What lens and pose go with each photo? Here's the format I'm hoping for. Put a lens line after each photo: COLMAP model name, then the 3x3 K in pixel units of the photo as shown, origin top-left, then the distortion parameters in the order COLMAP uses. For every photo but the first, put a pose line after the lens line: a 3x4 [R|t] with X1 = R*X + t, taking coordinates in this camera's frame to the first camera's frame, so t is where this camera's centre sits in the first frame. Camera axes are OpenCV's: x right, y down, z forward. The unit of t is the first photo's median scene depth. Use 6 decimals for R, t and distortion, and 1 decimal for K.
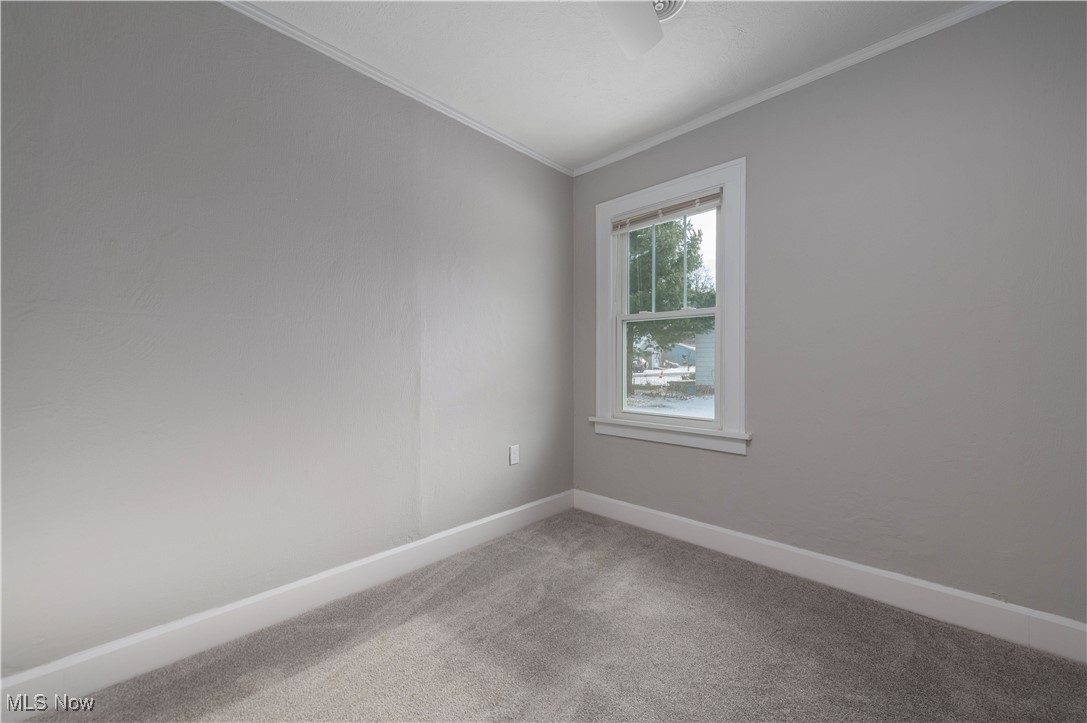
lens RADIAL K [[427.2, 0, 551.2], [0, 427.2, 364.6], [0, 0, 1]] dist [0.013411, -0.004310]
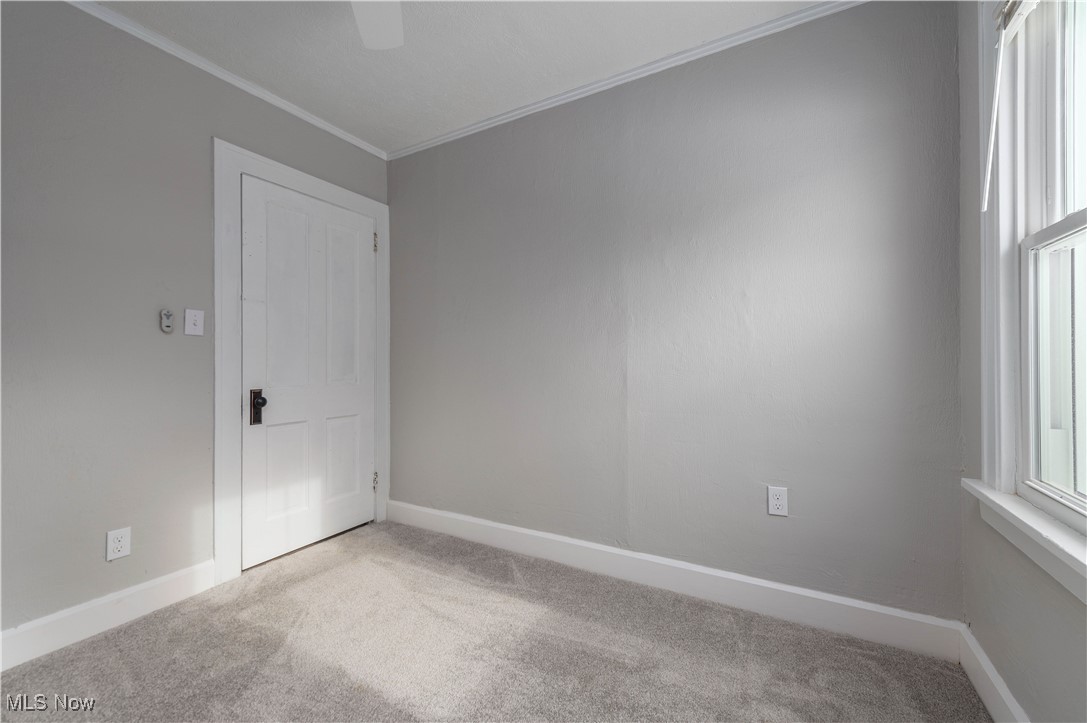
lens RADIAL K [[427.2, 0, 546.4], [0, 427.2, 360.1], [0, 0, 1]] dist [0.013411, -0.004310]
pose [[0.241233, -0.004867, -0.970455, 0.562599], [0.007827, 0.999965, -0.003070, -0.005802], [0.970436, -0.006855, 0.241263, 0.604985]]
